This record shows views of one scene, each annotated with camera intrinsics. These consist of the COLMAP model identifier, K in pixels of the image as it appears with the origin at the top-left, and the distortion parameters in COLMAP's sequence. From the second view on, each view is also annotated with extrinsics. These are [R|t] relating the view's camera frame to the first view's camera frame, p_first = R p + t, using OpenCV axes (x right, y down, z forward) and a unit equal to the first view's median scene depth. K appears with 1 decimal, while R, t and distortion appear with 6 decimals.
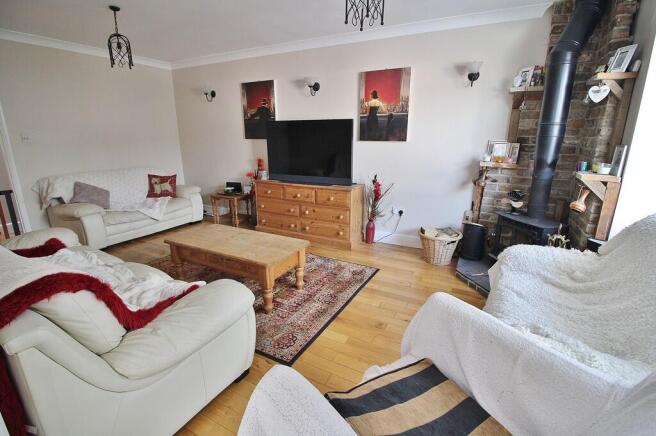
lens RADIAL K [[306.6, 0, 328.9], [0, 306.6, 216.8], [0, 0, 1]] dist [-0.001287, -0.000437]
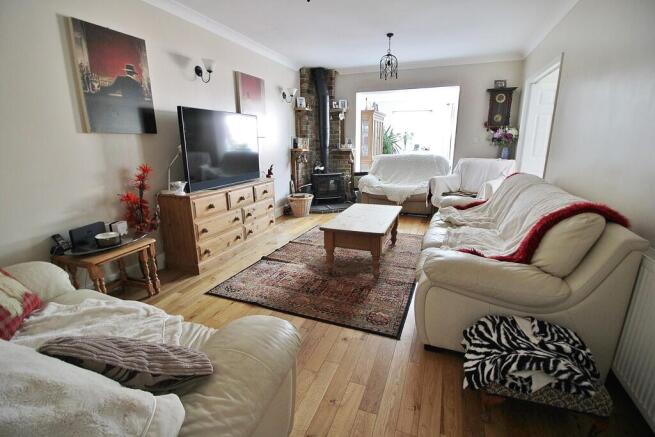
lens RADIAL K [[306.1, 0, 327.5], [0, 306.1, 215.9], [0, 0, 1]] dist [-0.001287, -0.000437]
pose [[-0.116101, -0.241292, 0.963483, -0.899232], [0.255835, 0.930046, 0.263746, -0.176495], [-0.959723, 0.277114, -0.046248, 0.754797]]
